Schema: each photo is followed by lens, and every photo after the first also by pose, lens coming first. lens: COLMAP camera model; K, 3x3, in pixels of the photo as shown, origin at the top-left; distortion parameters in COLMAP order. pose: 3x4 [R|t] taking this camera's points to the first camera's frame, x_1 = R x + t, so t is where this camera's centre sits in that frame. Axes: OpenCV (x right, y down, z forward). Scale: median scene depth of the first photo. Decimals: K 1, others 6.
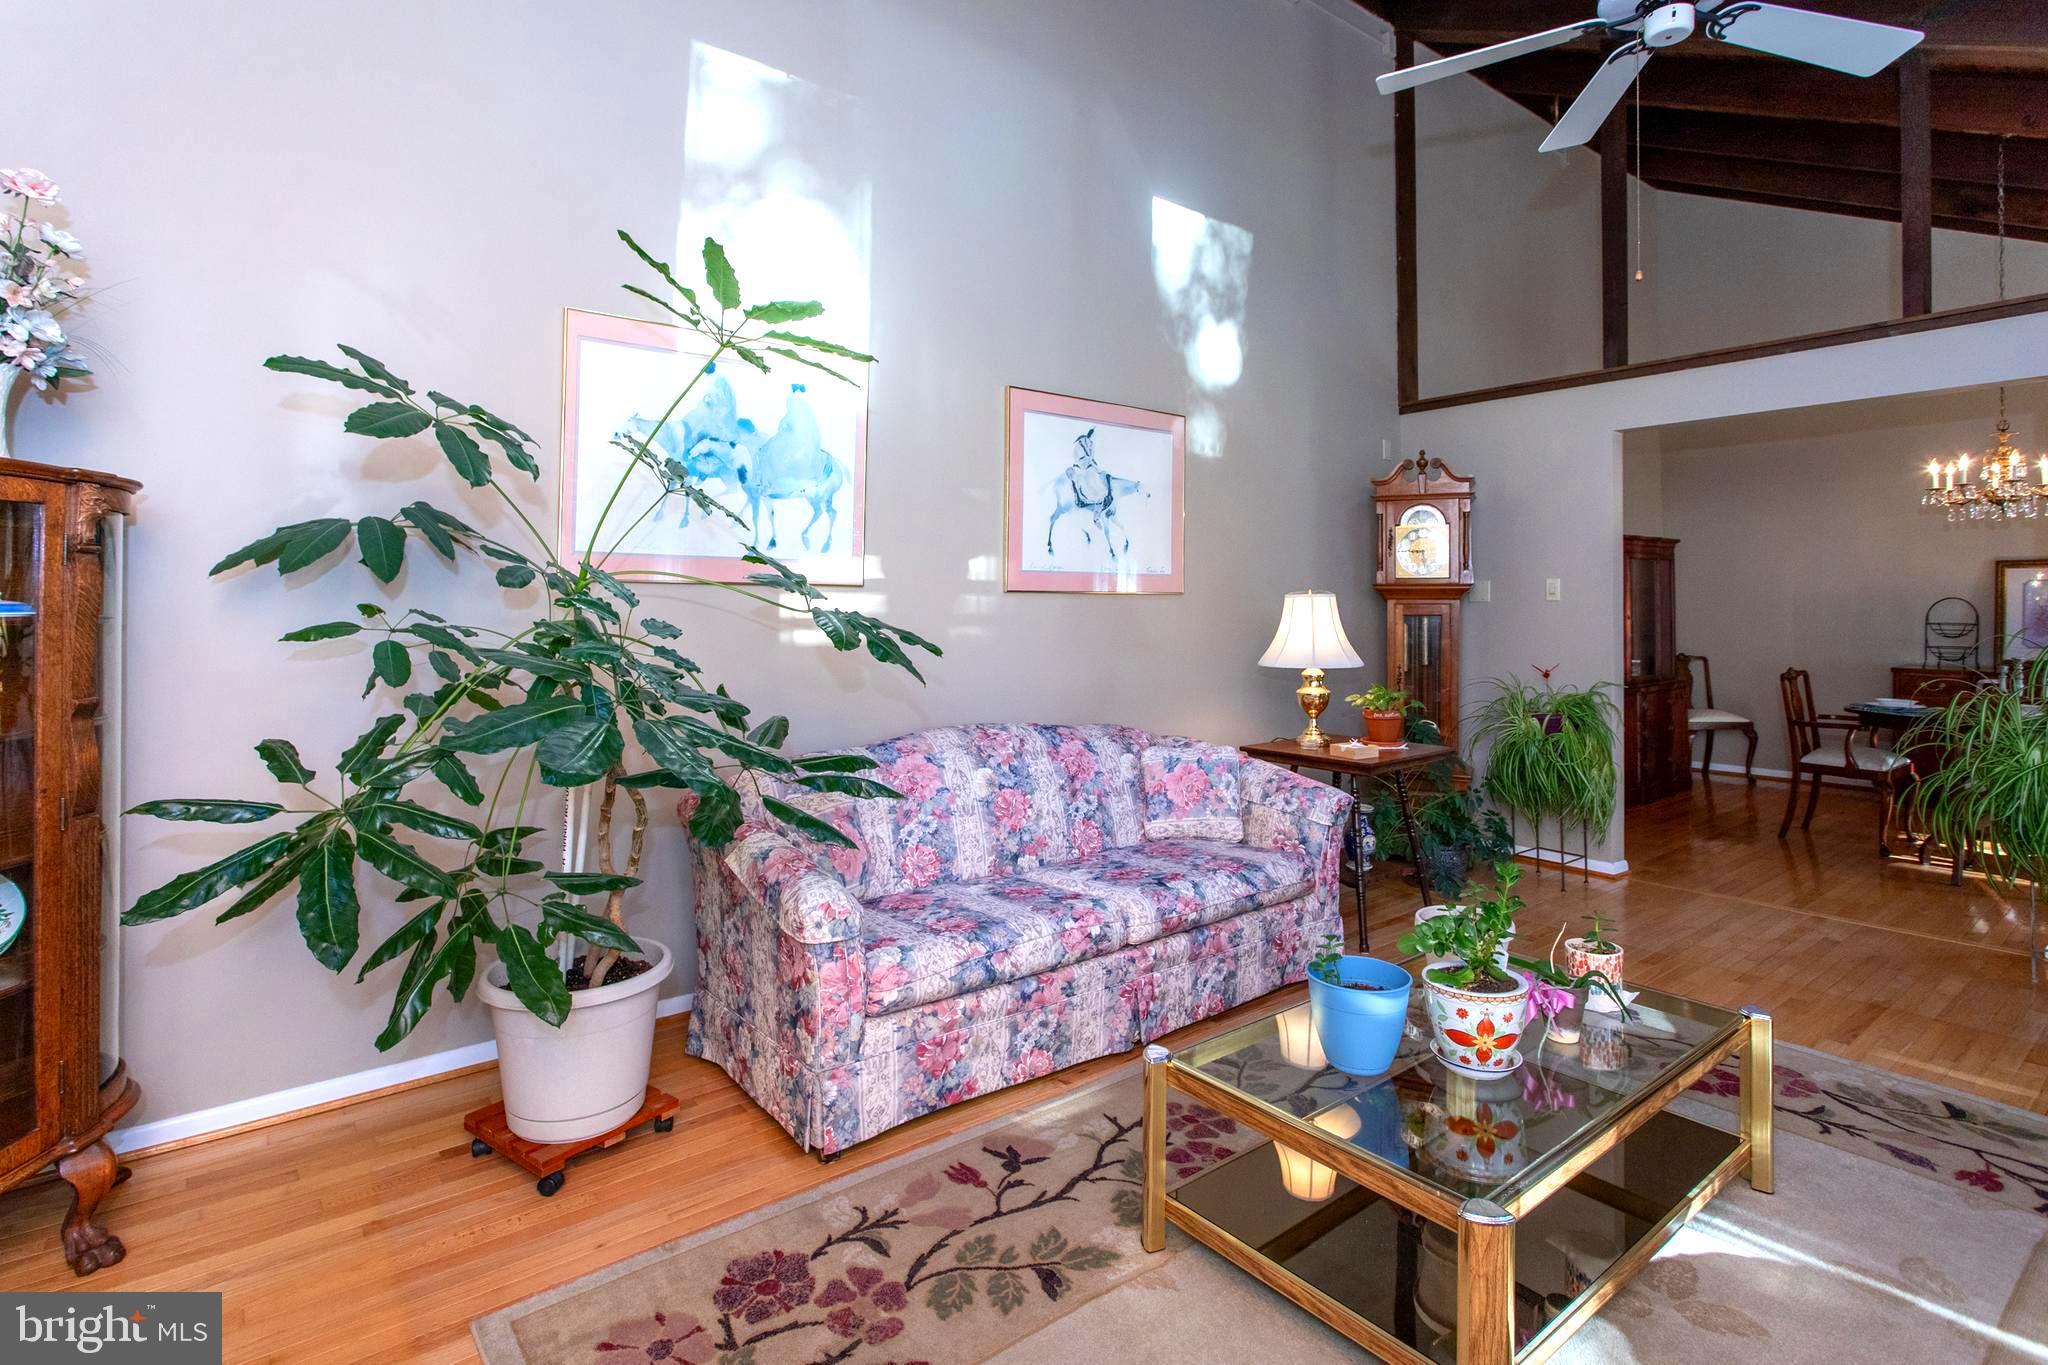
lens RADIAL K [[1038.7, 0, 1026.5], [0, 1038.7, 583.1], [0, 0, 1]] dist [-0.001227, 0.000014]
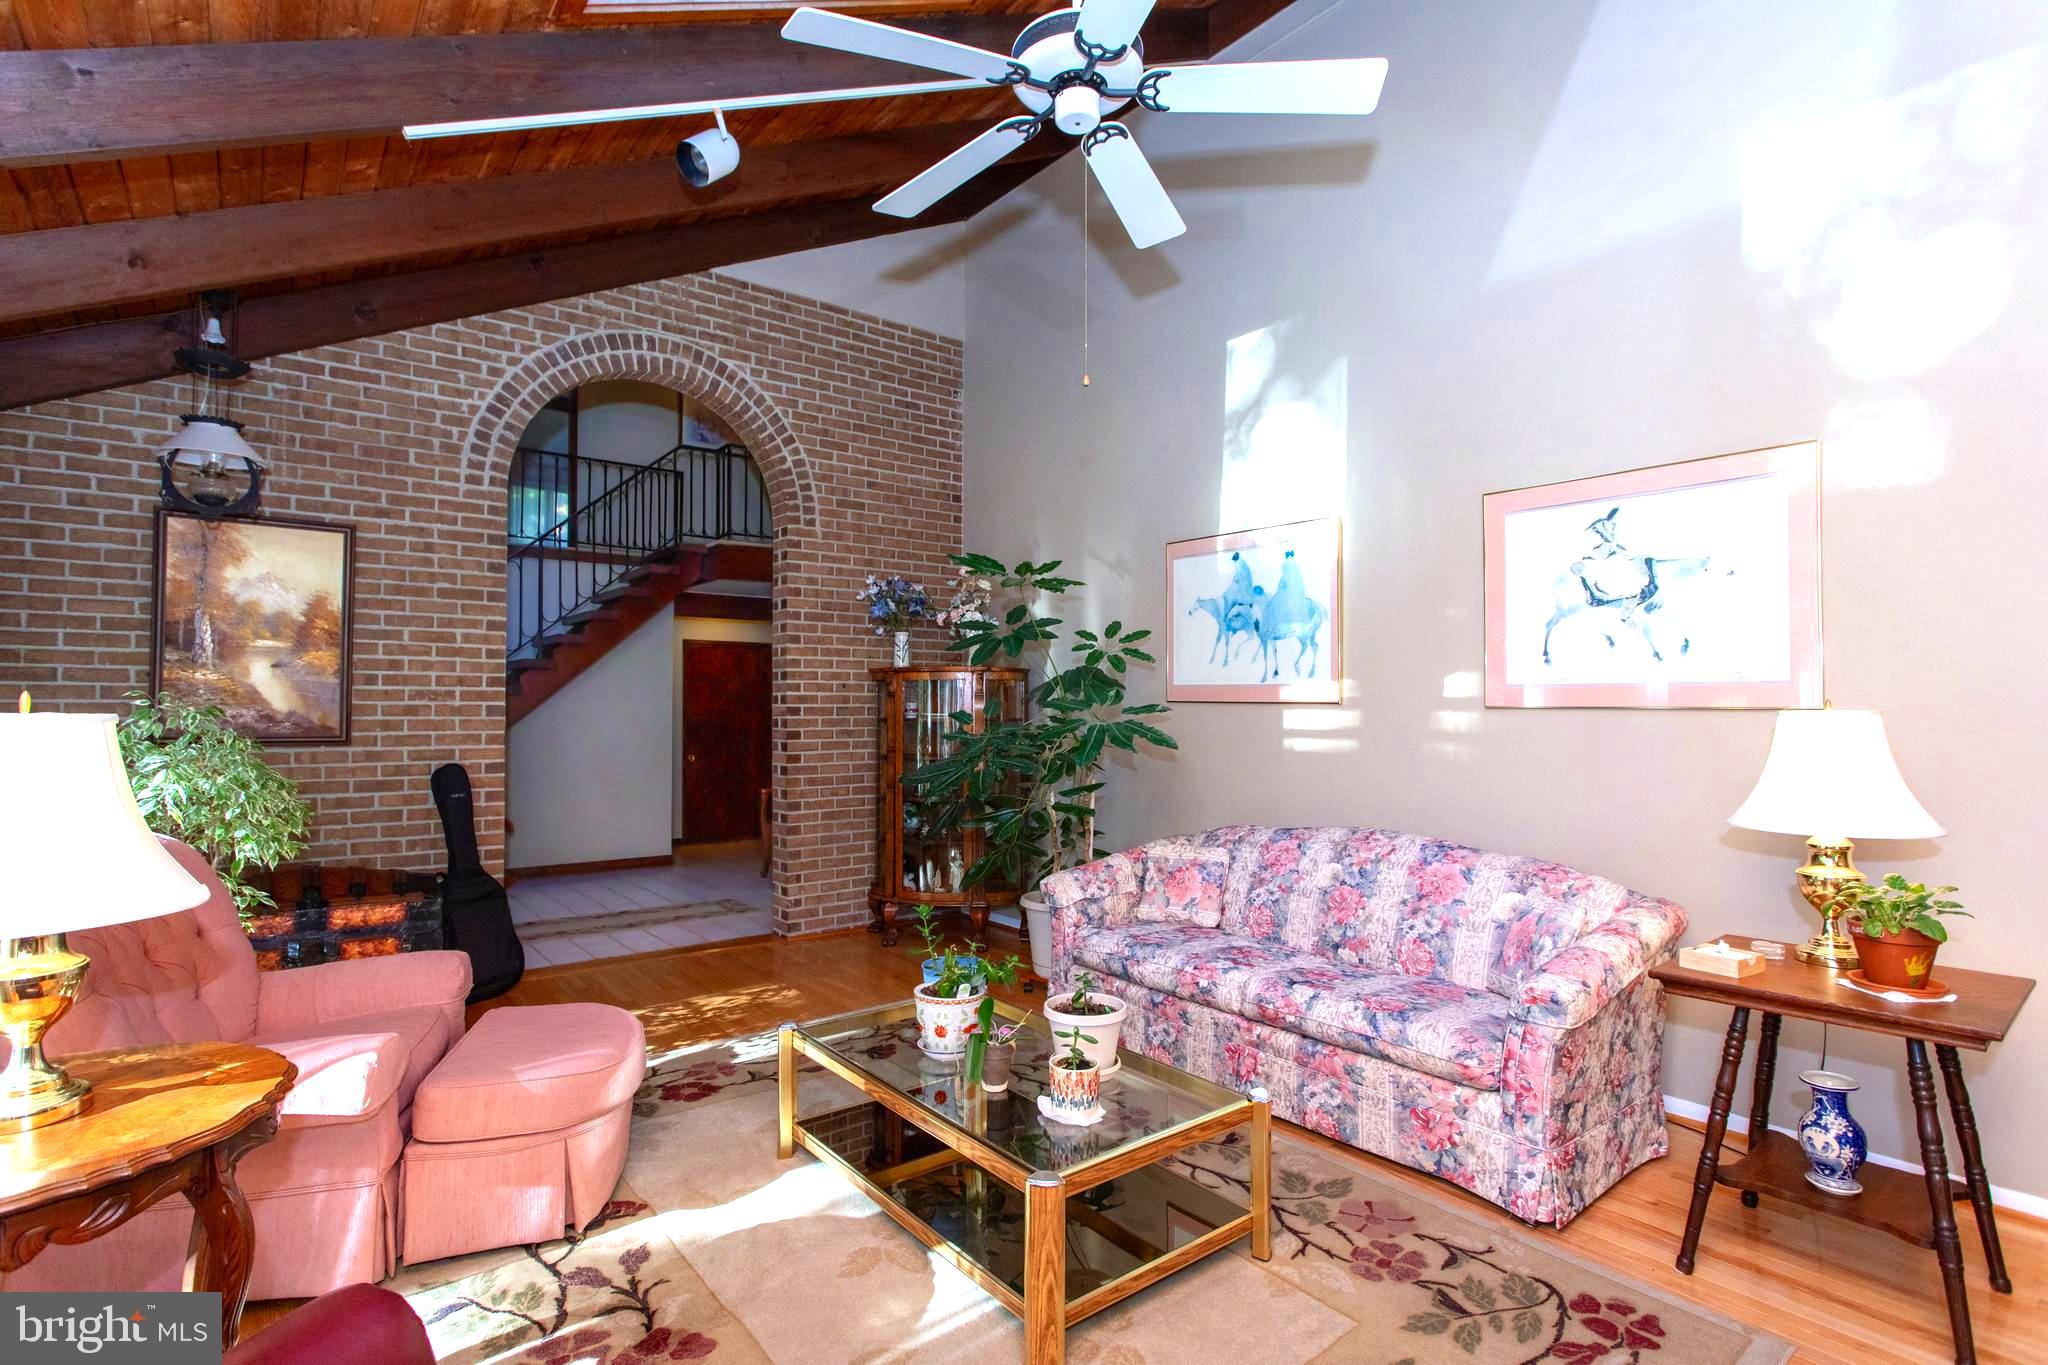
lens RADIAL K [[987.3, 0, 1032.9], [0, 987.3, 706.9], [0, 0, 1]] dist [0.000434, 0.000159]
pose [[0.006330, -0.003867, -0.999972, 1.035645], [0.010240, 0.999940, -0.003802, 0.007861], [0.999928, -0.010216, 0.006369, 0.663696]]
